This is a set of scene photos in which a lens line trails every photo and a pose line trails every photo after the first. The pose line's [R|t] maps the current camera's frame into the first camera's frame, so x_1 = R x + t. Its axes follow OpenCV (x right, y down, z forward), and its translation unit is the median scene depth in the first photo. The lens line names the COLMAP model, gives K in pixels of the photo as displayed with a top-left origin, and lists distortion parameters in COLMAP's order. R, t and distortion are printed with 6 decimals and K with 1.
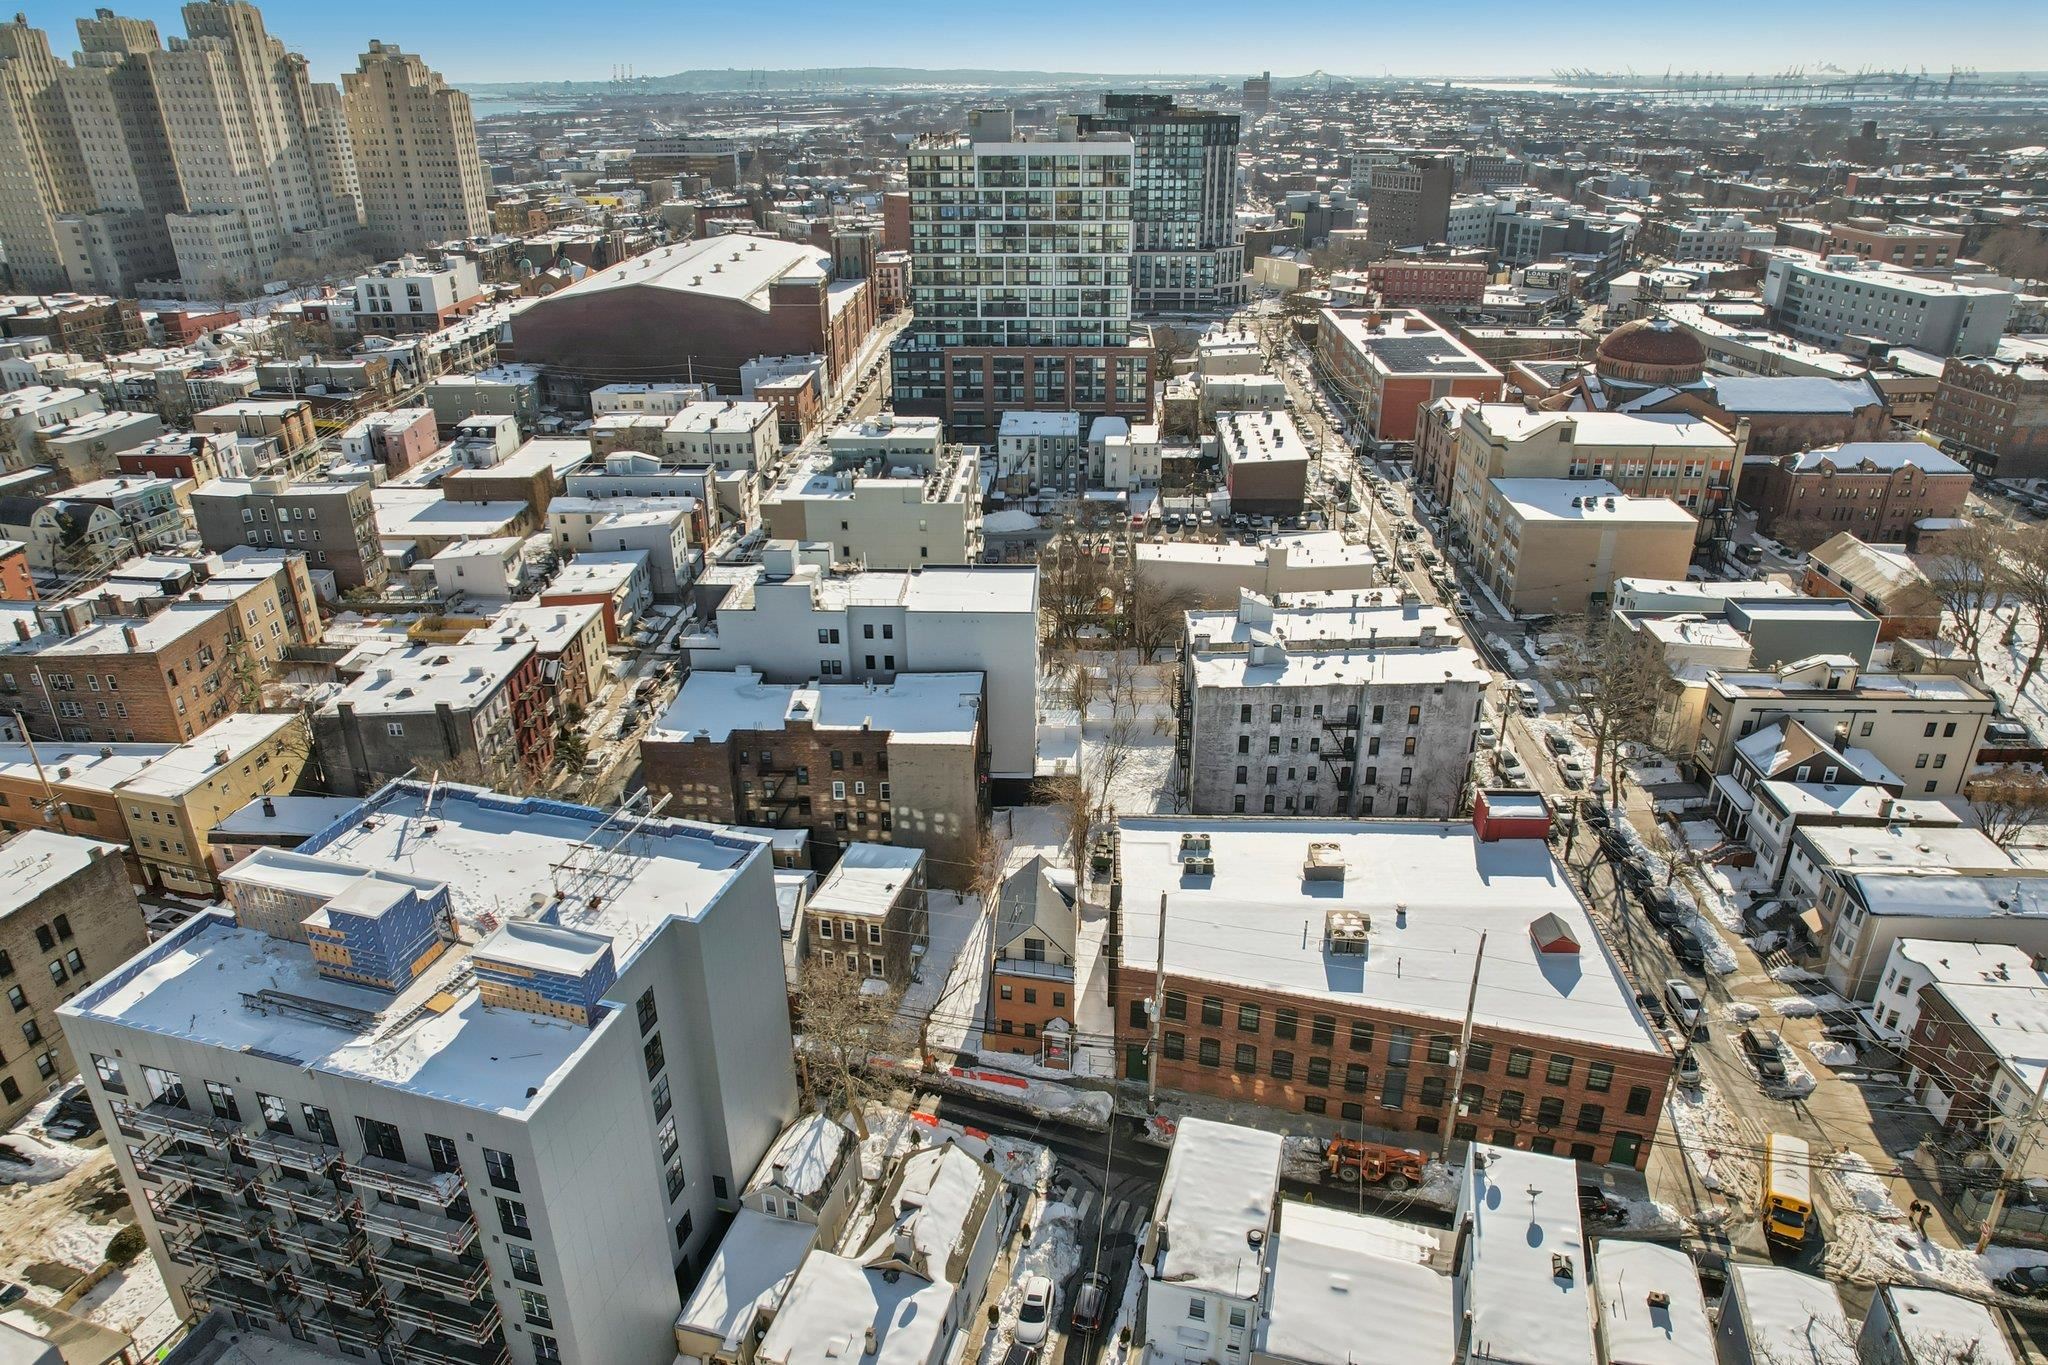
lens RADIAL K [[1321.2, 0, 1024.0], [0, 1321.2, 682.5], [0, 0, 1]] dist [-0.051970, 0.033482]
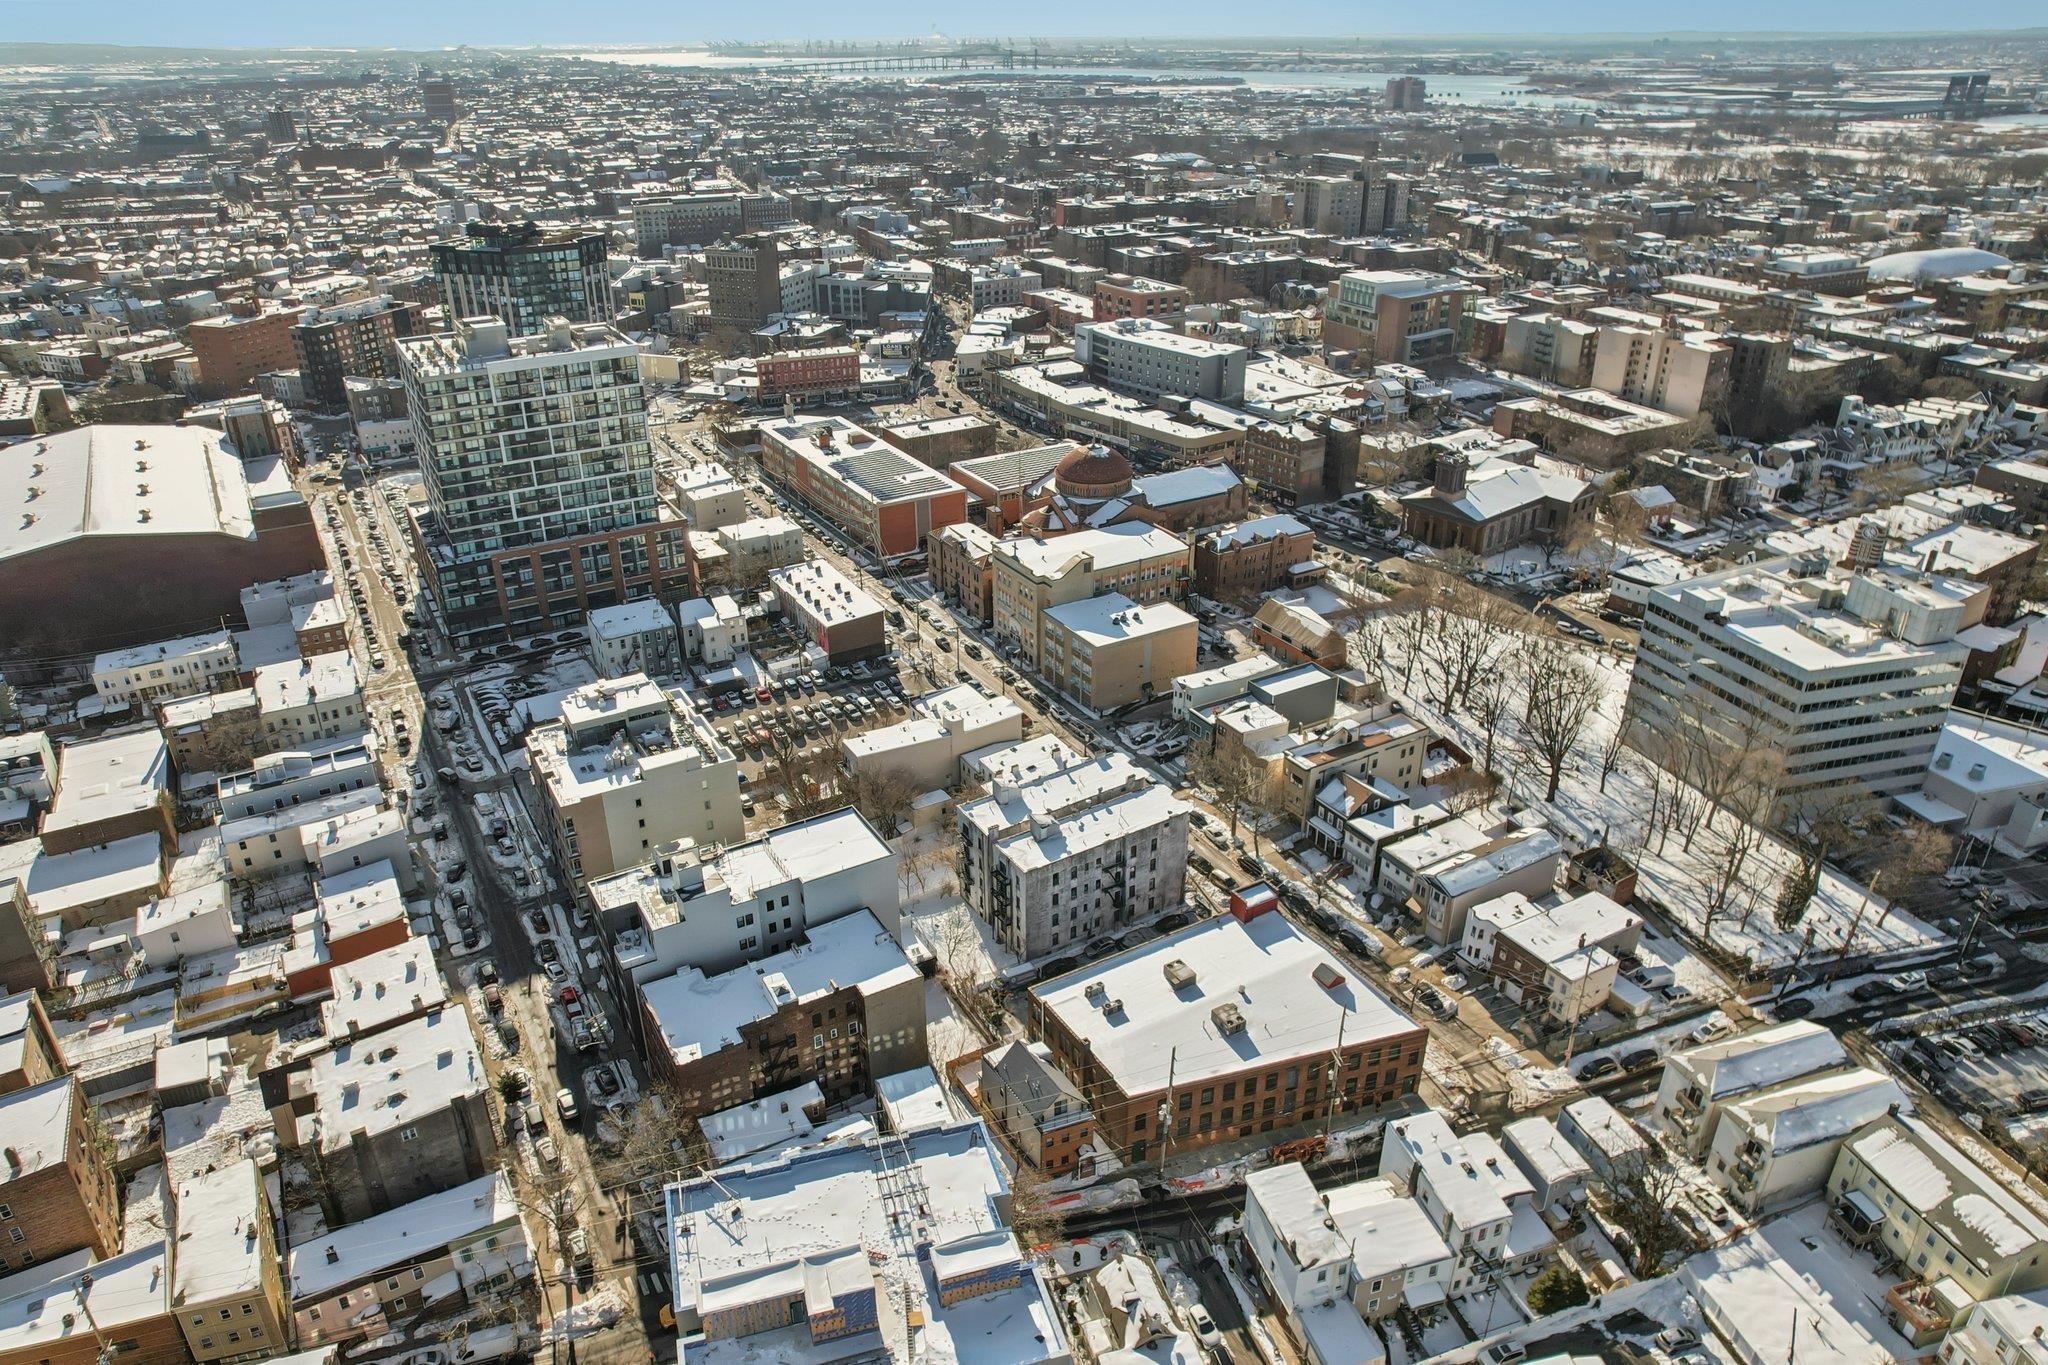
lens RADIAL K [[1321.2, 0, 1024.0], [0, 1321.2, 682.5], [0, 0, 1]] dist [-0.051970, 0.033482]
pose [[0.842570, -0.240042, 0.482136, -0.459607], [0.232013, 0.969637, 0.077296, -0.279879], [-0.486051, 0.046734, 0.872680, -0.200166]]
